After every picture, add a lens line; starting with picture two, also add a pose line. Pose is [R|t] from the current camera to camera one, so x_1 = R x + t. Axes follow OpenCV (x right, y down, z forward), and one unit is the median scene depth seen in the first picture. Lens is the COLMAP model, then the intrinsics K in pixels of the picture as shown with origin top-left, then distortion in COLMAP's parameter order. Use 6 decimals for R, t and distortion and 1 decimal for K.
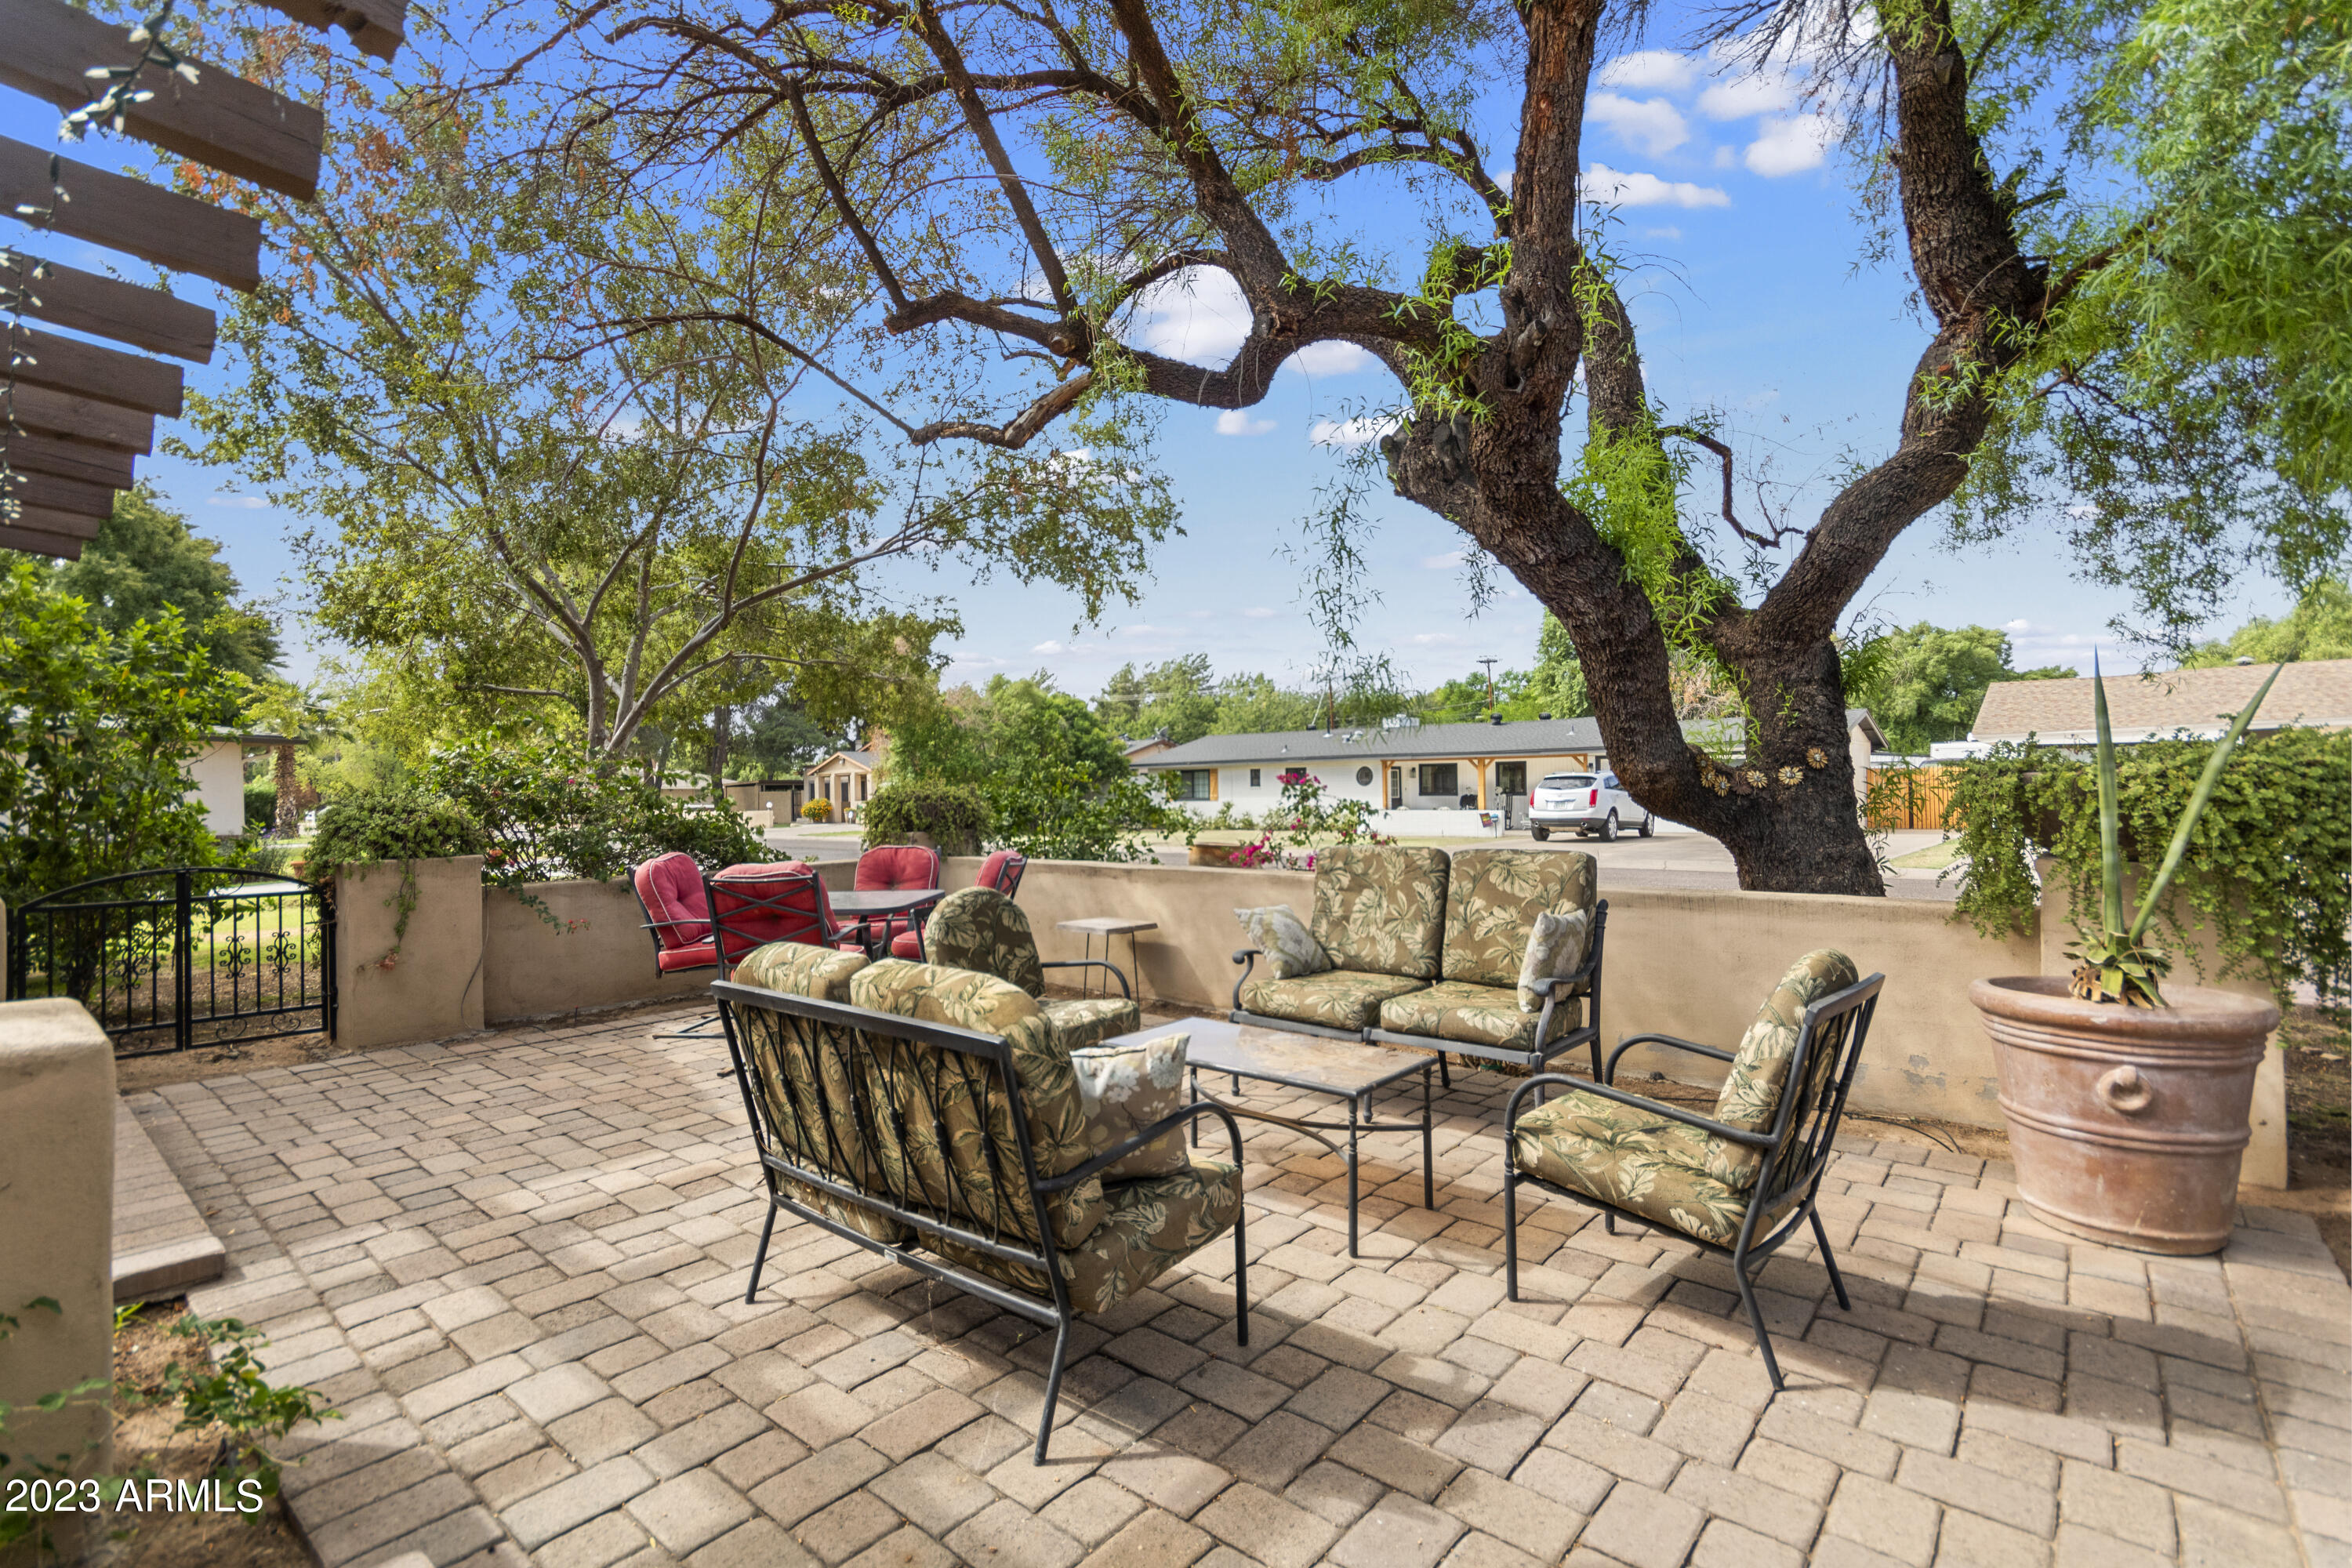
lens RADIAL K [[1081.4, 0, 1174.8], [0, 1081.4, 784.3], [0, 0, 1]] dist [0.002490, -0.000191]
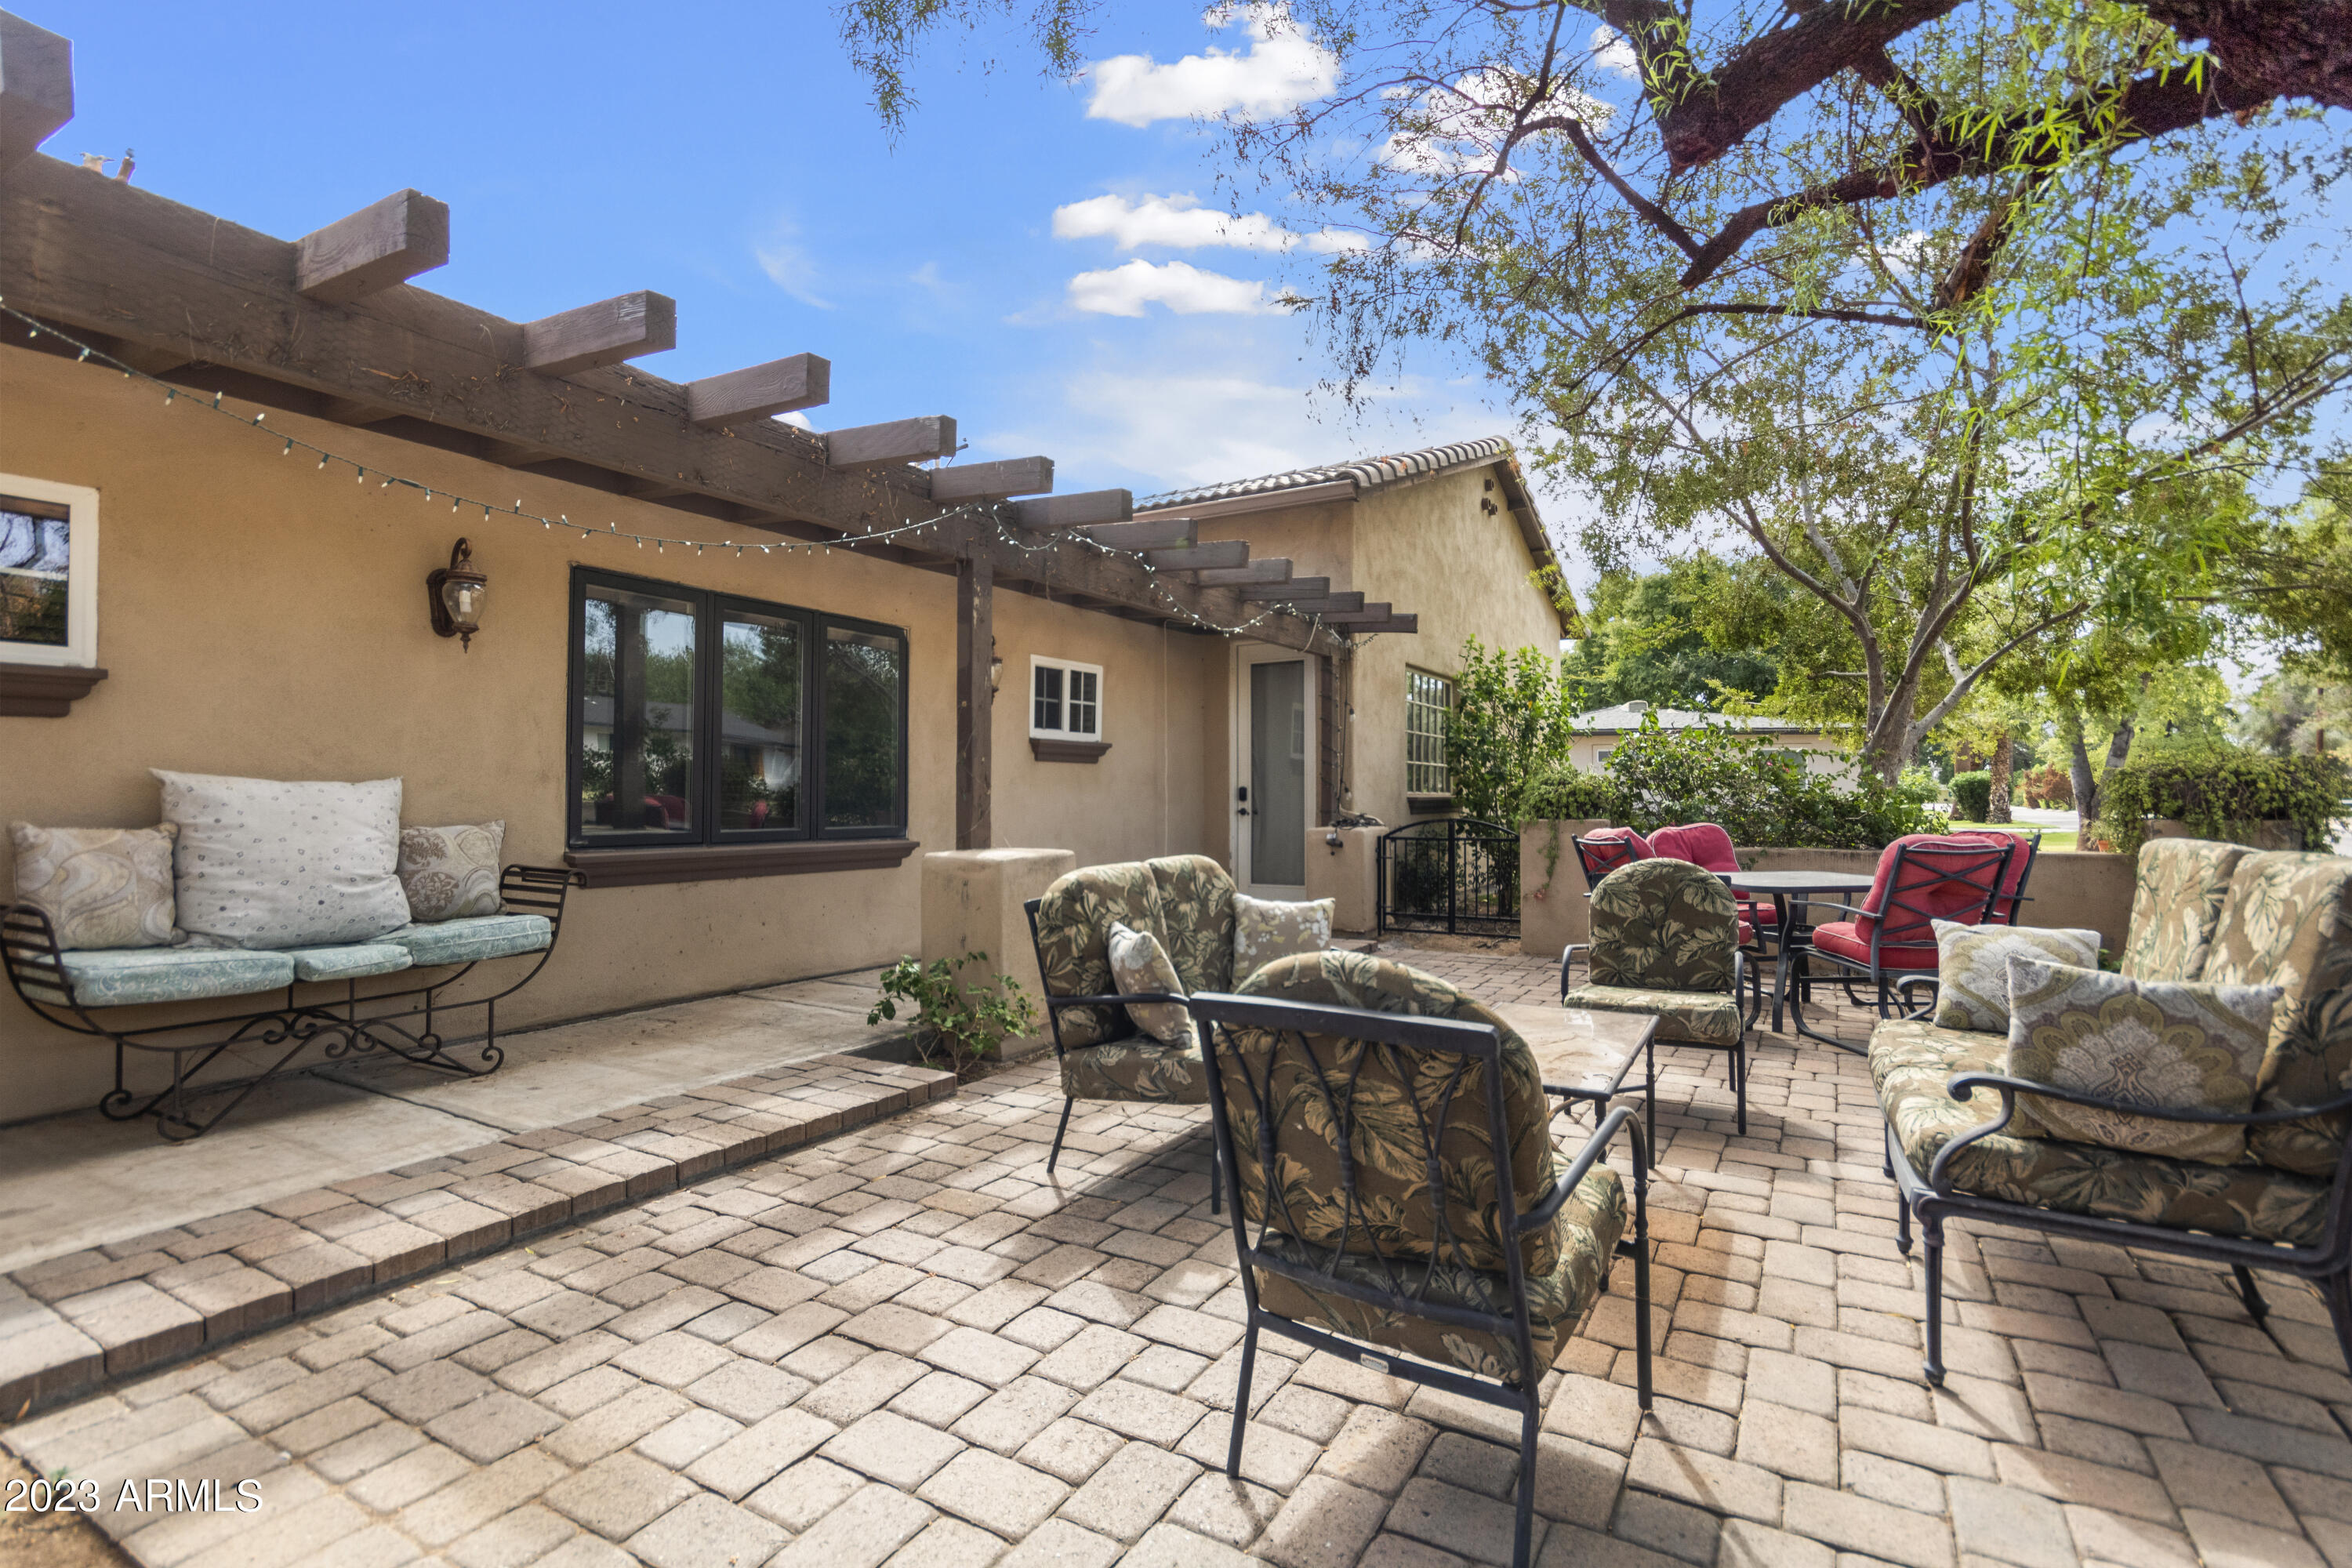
lens RADIAL K [[1081.4, 0, 1174.1], [0, 1081.4, 785.5], [0, 0, 1]] dist [0.002490, -0.000191]
pose [[0.161737, 0.002508, -0.986831, 1.340661], [0.011563, 0.999923, 0.004436, 0.041487], [0.986766, -0.012128, 0.161695, 0.832574]]
